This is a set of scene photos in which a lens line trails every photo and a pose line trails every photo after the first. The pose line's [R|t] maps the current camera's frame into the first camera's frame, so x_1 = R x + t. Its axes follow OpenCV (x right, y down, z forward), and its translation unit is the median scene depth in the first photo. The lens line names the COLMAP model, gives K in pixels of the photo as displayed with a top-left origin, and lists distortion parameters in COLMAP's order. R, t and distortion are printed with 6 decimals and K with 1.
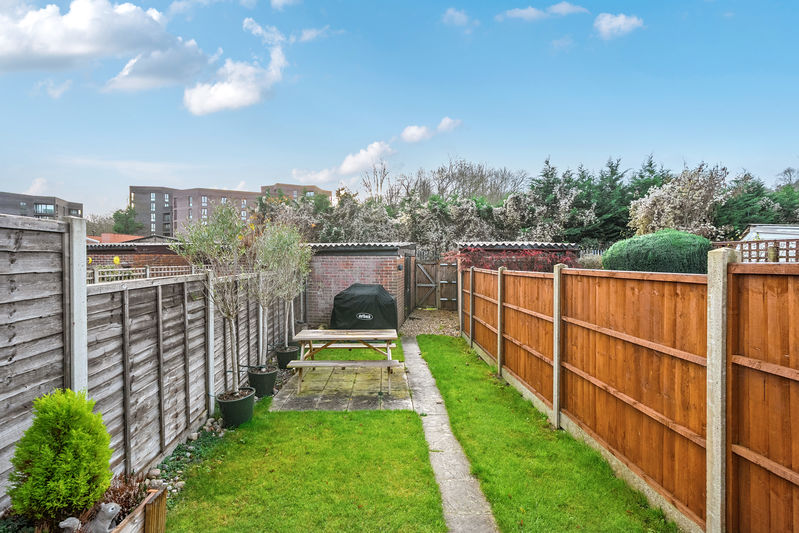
lens RADIAL K [[365.8, 0, 382.7], [0, 365.8, 260.4], [0, 0, 1]] dist [-0.004247, 0.000668]
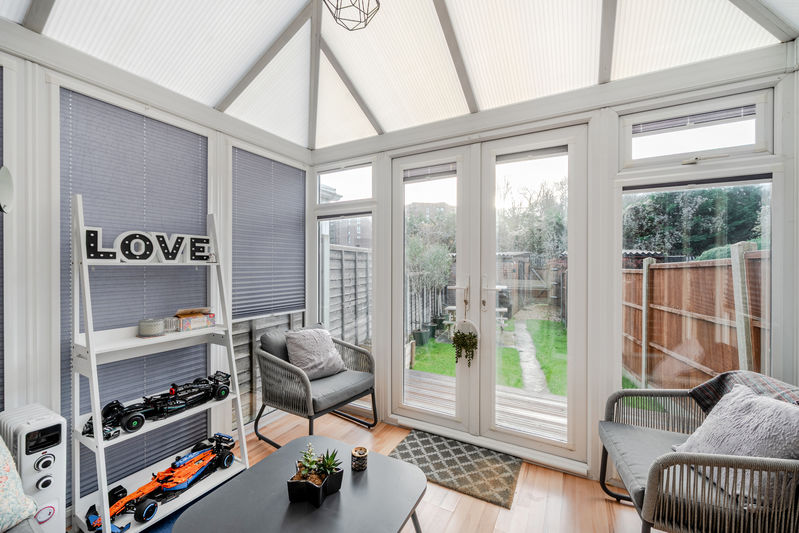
lens RADIAL K [[323.9, 0, 402.7], [0, 323.9, 268.0], [0, 0, 1]] dist [-0.002406, -0.000141]
pose [[0.952695, 0.004443, -0.303895, 0.030959], [-0.003214, 0.999985, 0.004544, 0.009808], [0.303910, -0.003352, 0.952695, -0.516913]]
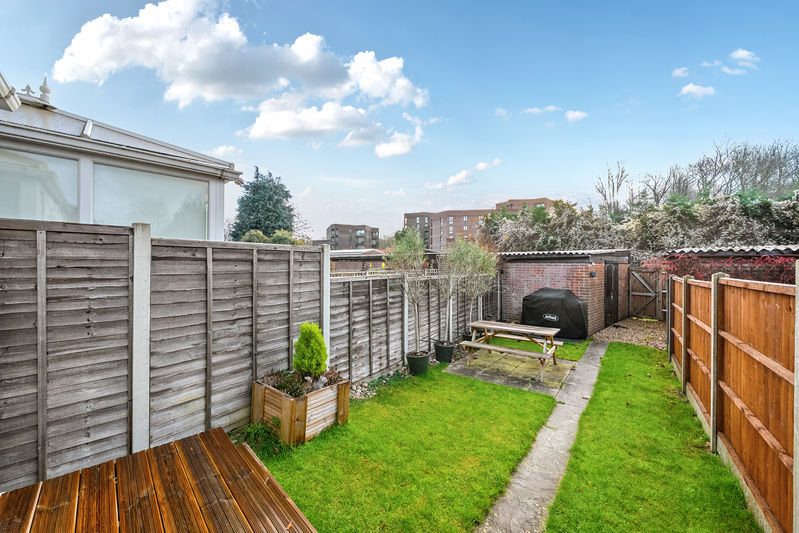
lens RADIAL K [[311.4, 0, 393.5], [0, 311.4, 264.2], [0, 0, 1]] dist [-0.007751, 0.000002]
pose [[0.802133, 0.004504, -0.597129, 0.203512], [-0.008891, 0.999951, -0.004402, -0.000375], [0.597079, 0.008840, 0.802134, -0.072086]]
